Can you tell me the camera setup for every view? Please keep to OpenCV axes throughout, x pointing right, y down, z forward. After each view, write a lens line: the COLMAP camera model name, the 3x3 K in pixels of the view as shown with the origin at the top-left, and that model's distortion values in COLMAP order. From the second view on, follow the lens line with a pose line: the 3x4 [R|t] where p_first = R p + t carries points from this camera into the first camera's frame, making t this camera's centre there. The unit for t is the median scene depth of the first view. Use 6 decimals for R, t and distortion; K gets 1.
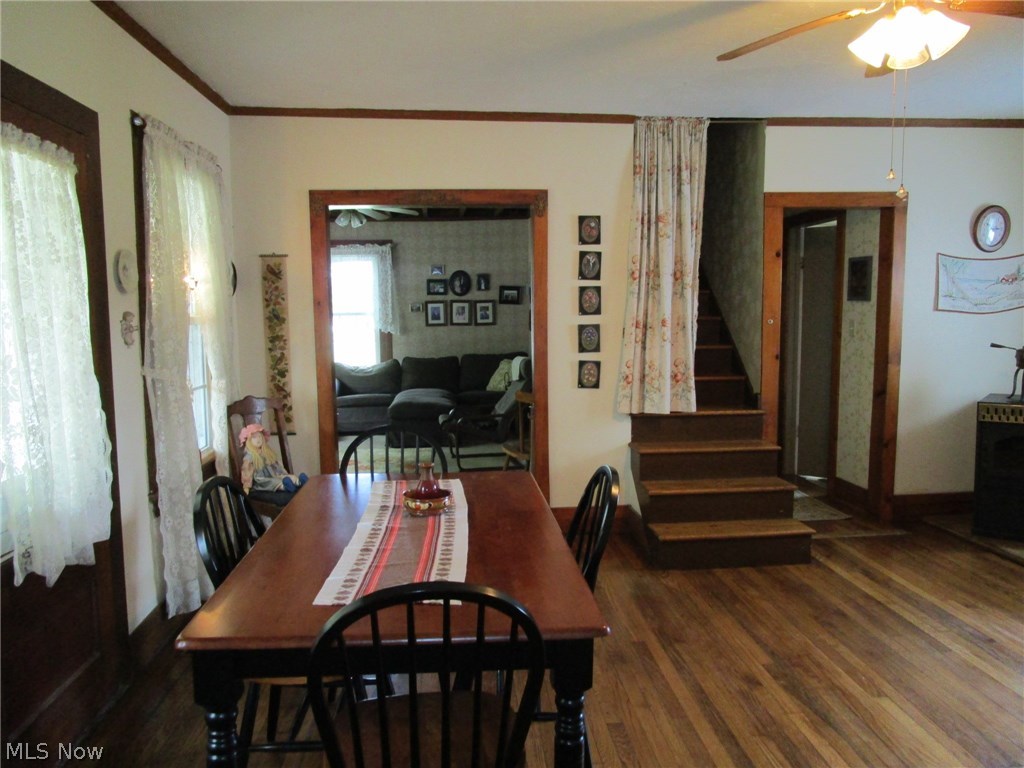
lens RADIAL K [[730.1, 0, 509.8], [0, 730.1, 386.2], [0, 0, 1]] dist [-0.036694, 0.017728]
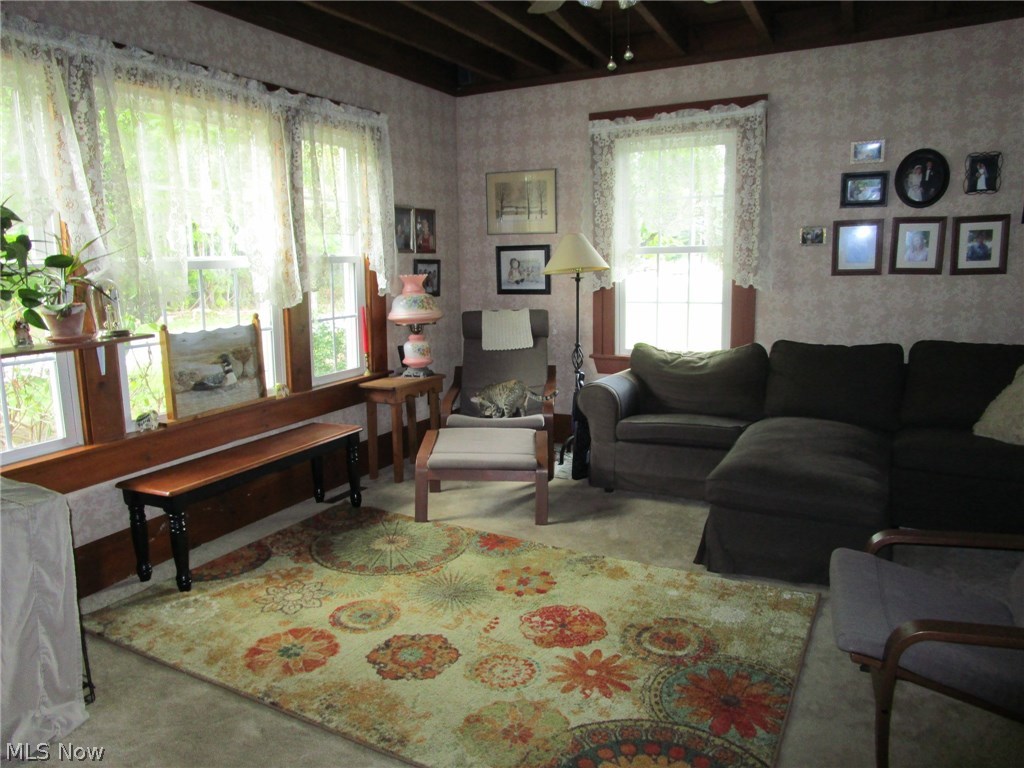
lens RADIAL K [[730.1, 0, 506.1], [0, 730.1, 386.0], [0, 0, 1]] dist [-0.036694, 0.017728]
pose [[0.846002, 0.087957, -0.525875, -0.081630], [-0.043898, 0.994441, 0.095708, -0.094000], [0.531370, -0.057885, 0.845160, 0.986291]]
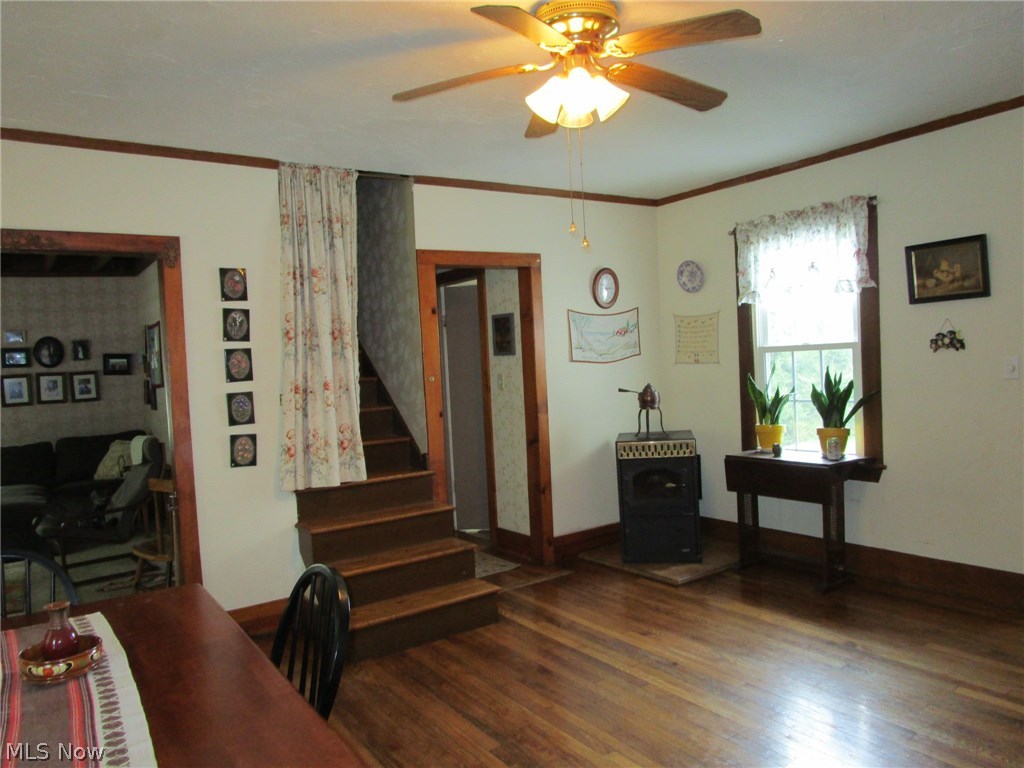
lens RADIAL K [[730.1, 0, 509.9], [0, 730.1, 386.9], [0, 0, 1]] dist [-0.036694, 0.017728]
pose [[0.869739, -0.051808, 0.490785, -0.034809], [0.093704, 0.993720, -0.061157, -0.008625], [-0.484535, 0.099179, 0.869132, 0.096477]]
